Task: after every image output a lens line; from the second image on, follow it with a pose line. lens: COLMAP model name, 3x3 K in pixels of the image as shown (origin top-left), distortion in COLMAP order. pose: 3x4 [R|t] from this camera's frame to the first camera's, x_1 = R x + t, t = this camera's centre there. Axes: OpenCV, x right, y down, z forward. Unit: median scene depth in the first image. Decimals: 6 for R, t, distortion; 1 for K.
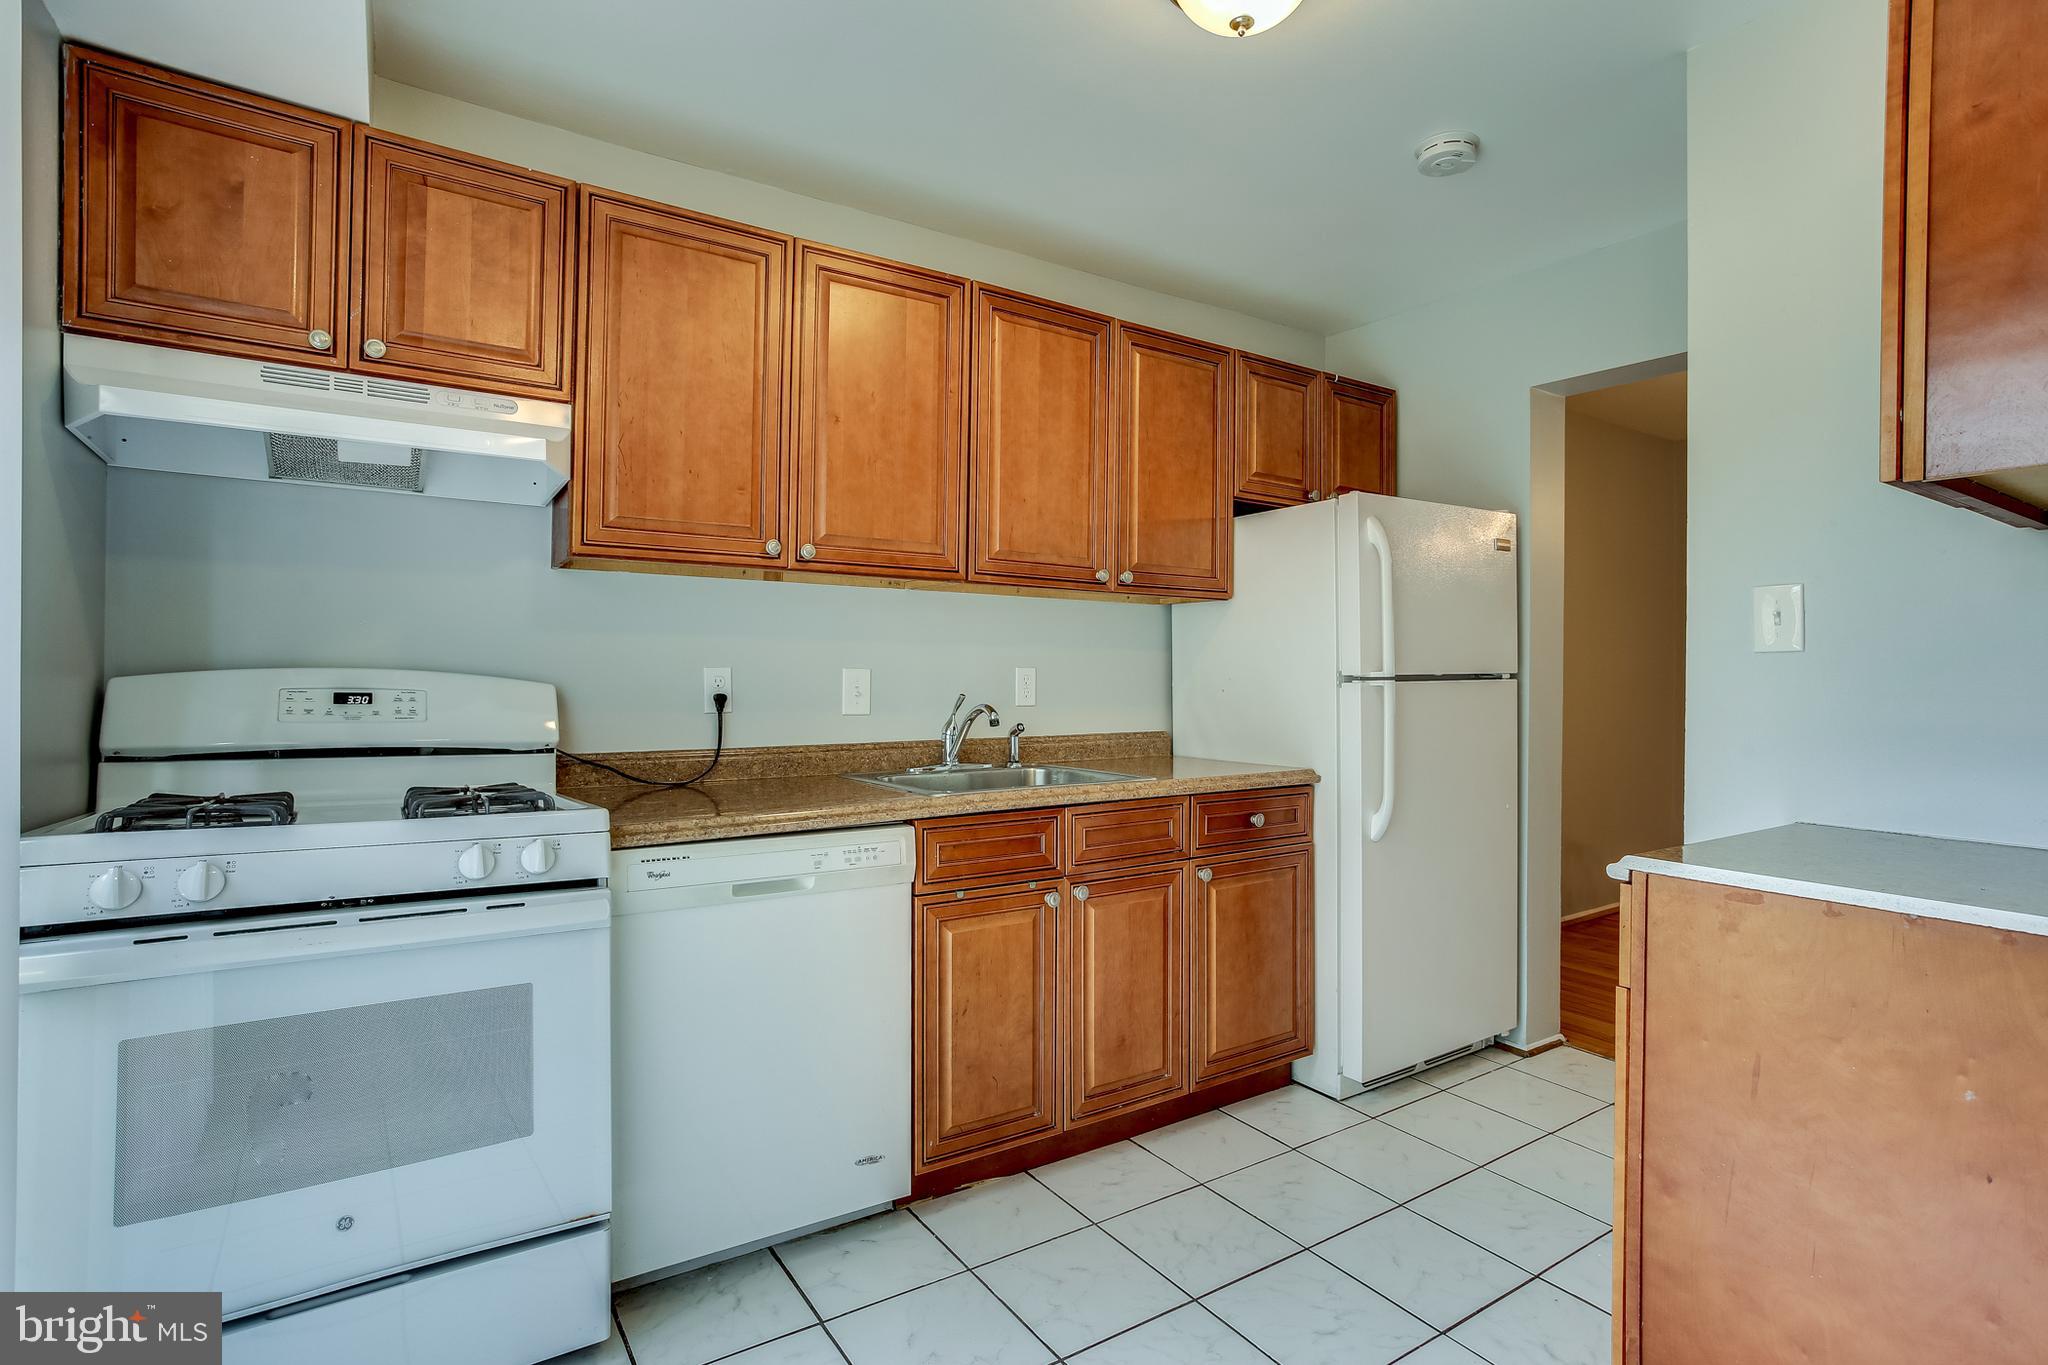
lens RADIAL K [[989.6, 0, 1024.0], [0, 989.6, 682.5], [0, 0, 1]] dist [-0.068725, 0.040403]
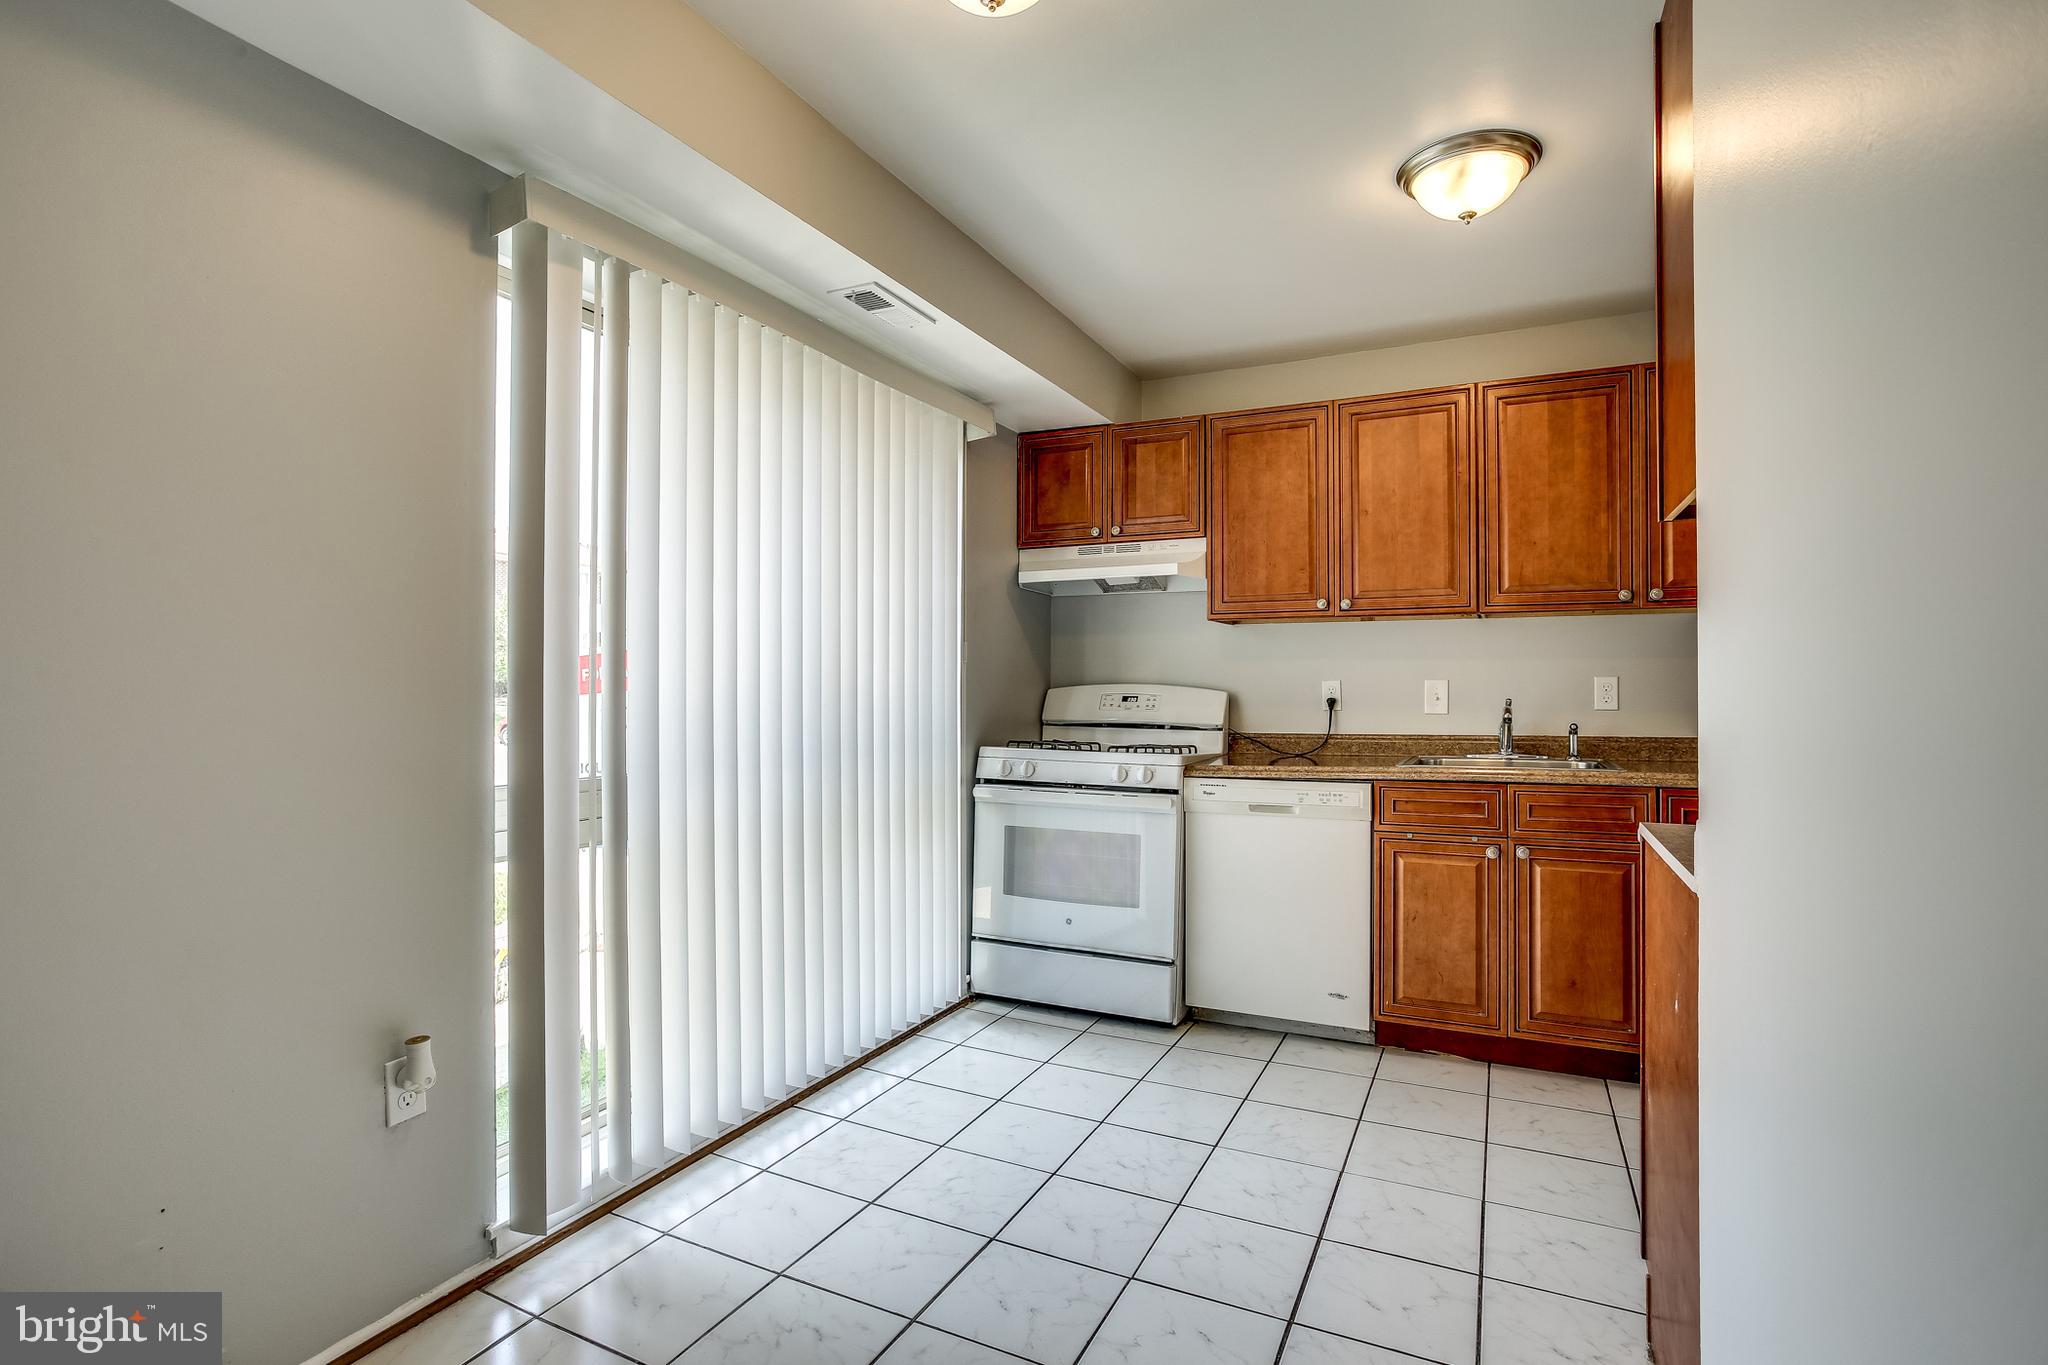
lens RADIAL K [[989.6, 0, 1024.0], [0, 989.6, 682.5], [0, 0, 1]] dist [-0.068725, 0.040403]
pose [[0.519292, -0.011985, -0.854513, 0.845705], [0.001175, 0.999911, -0.013311, 0.008614], [0.854596, 0.005908, 0.519260, -0.223164]]
